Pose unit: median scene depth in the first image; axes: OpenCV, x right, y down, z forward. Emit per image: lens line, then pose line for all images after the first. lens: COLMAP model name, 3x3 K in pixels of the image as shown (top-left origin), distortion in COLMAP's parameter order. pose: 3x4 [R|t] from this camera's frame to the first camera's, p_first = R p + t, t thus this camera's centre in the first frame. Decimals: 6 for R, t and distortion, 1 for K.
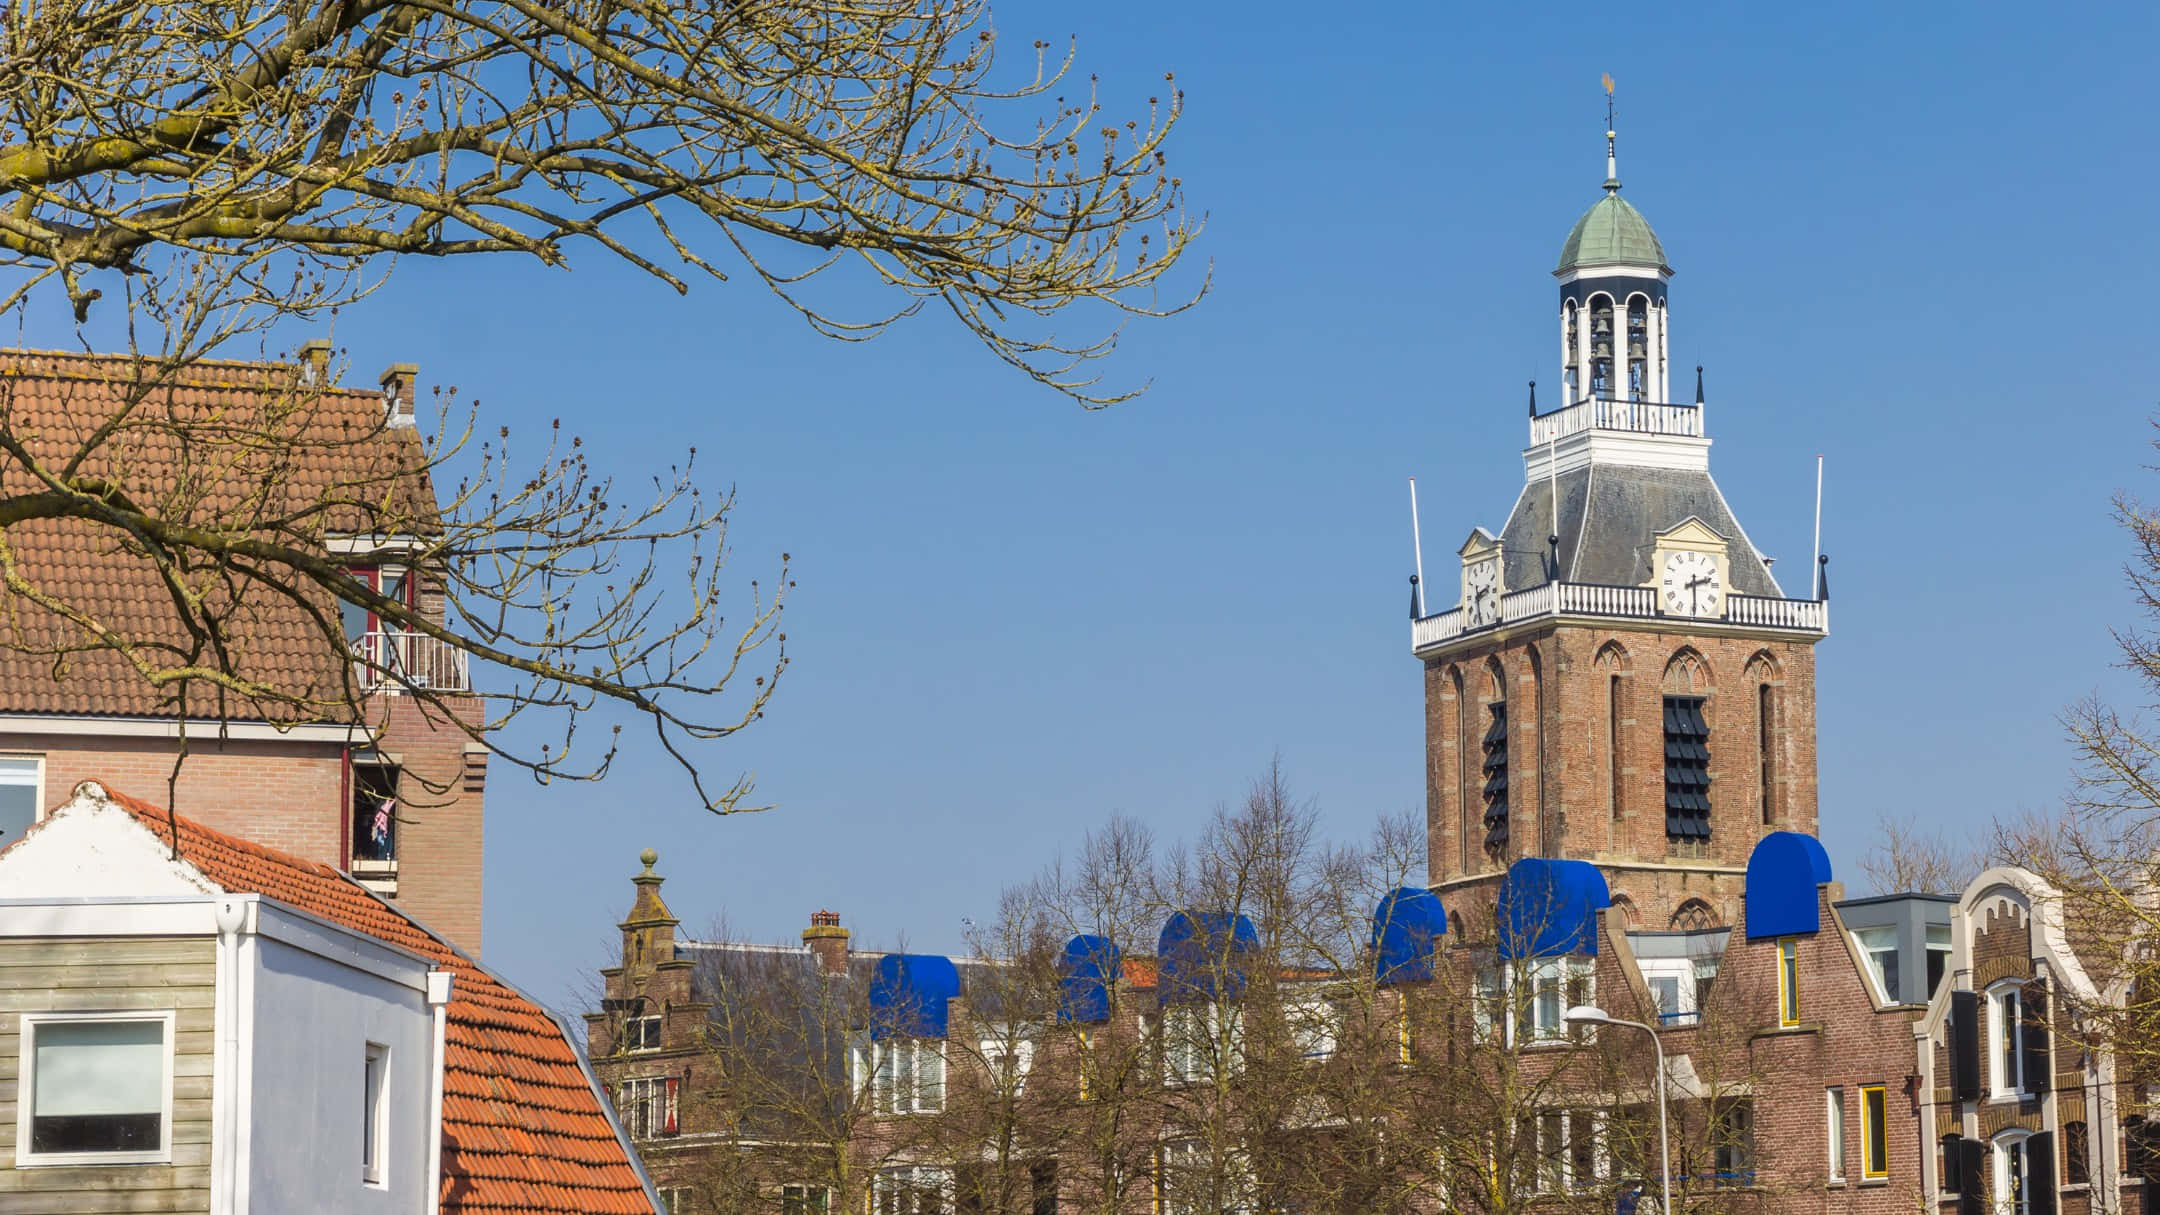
lens RADIAL K [[4568.5, 0, 1220.3], [0, 4568.5, 600.9], [0, 0, 1]] dist [0.094943, 0.496269]
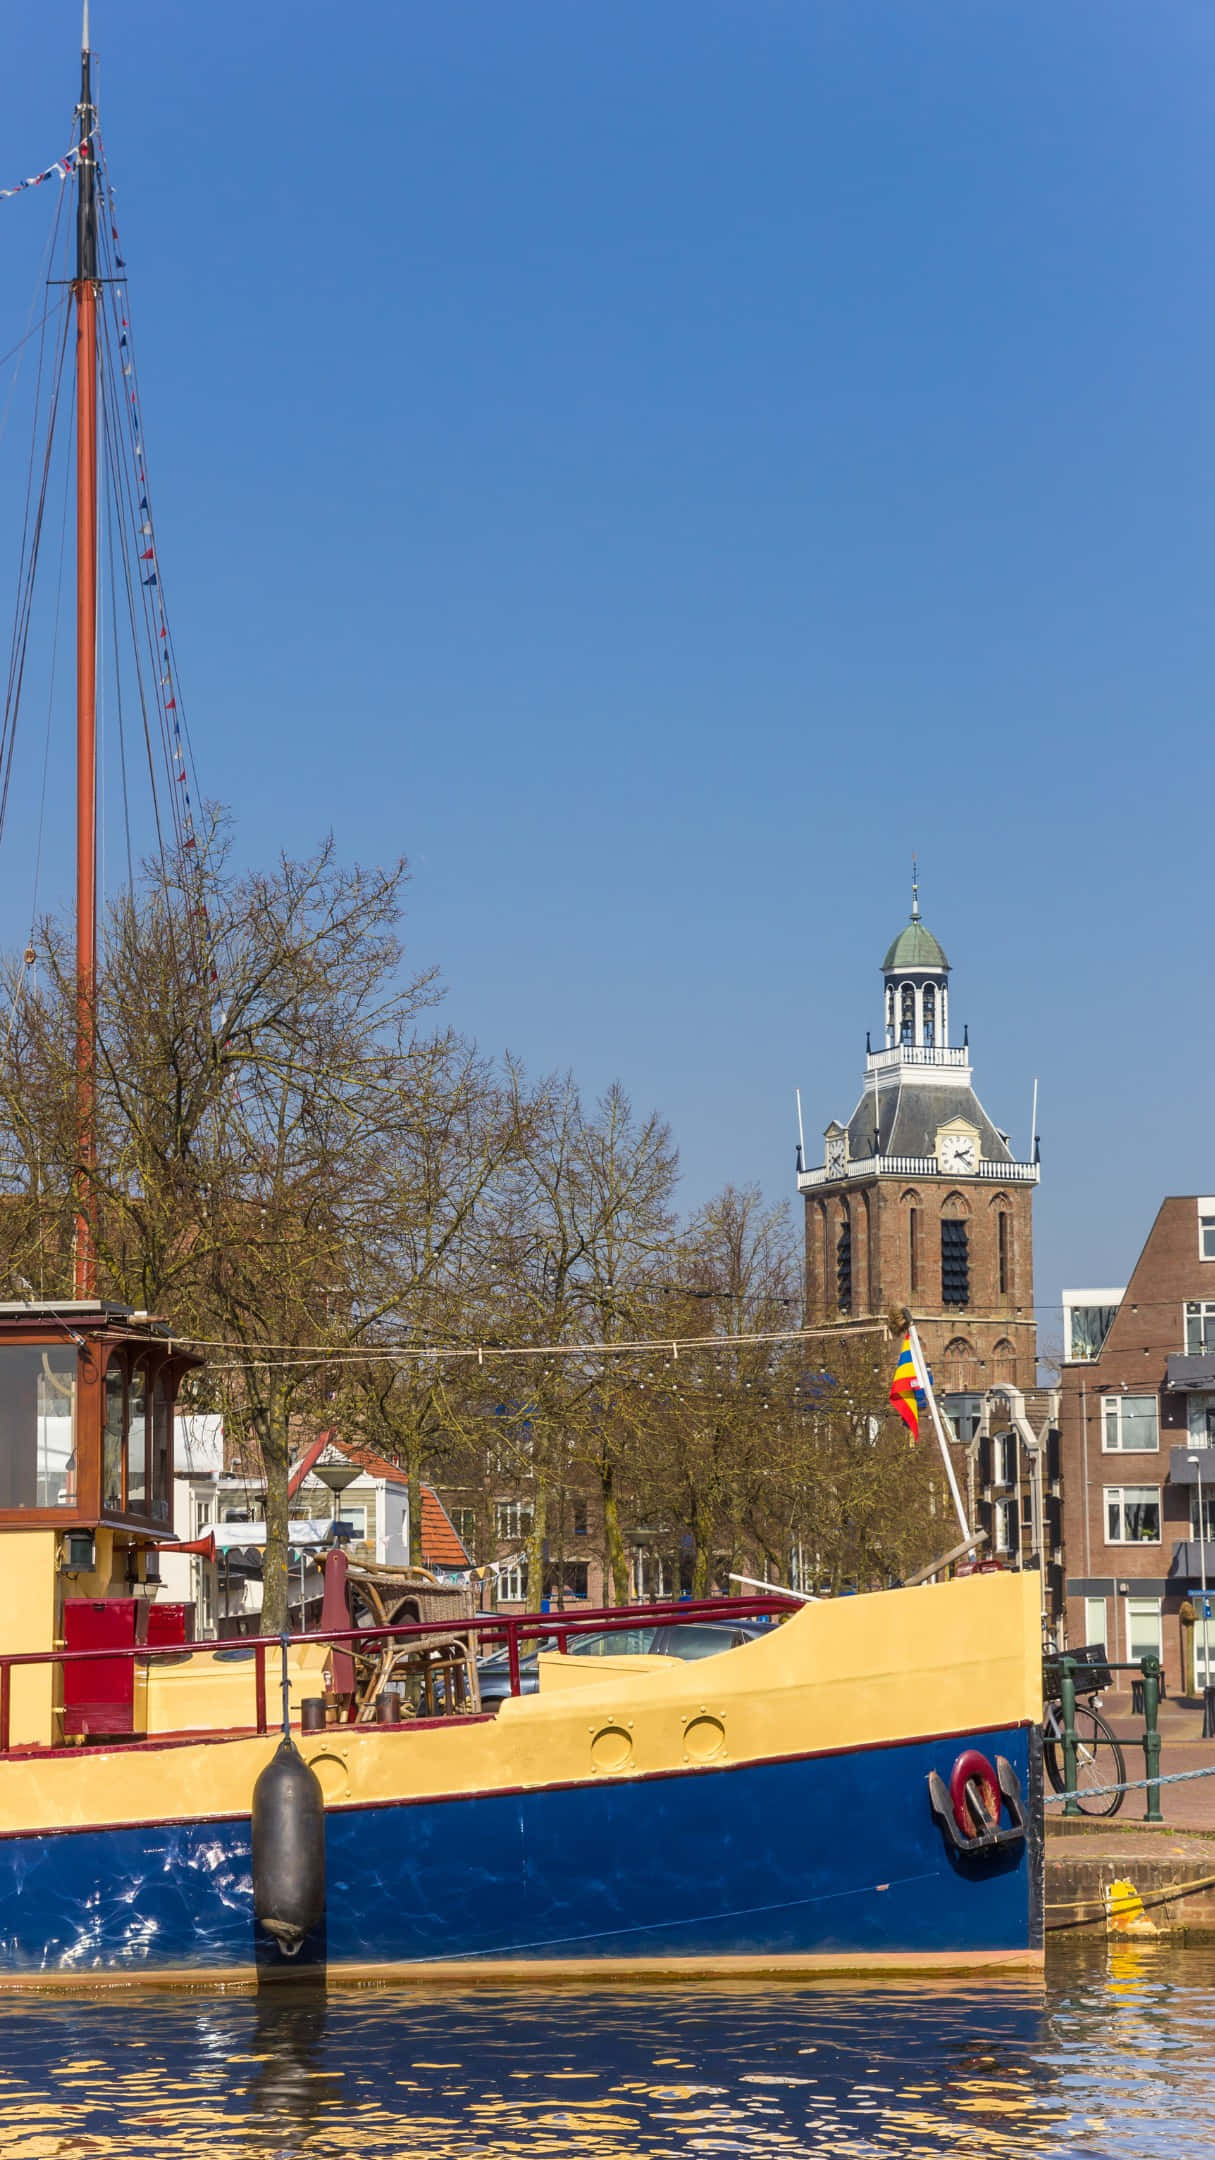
lens RADIAL K [[3484.8, 0, 320.0], [0, 3484.8, 1175.5], [0, 0, 1]] dist [0.009192, 0.002305]
pose [[0.993289, -0.002039, -0.115639, 0.015805], [0.007069, 0.999046, 0.043099, -0.054340], [0.115441, -0.043628, 0.992356, -0.334796]]
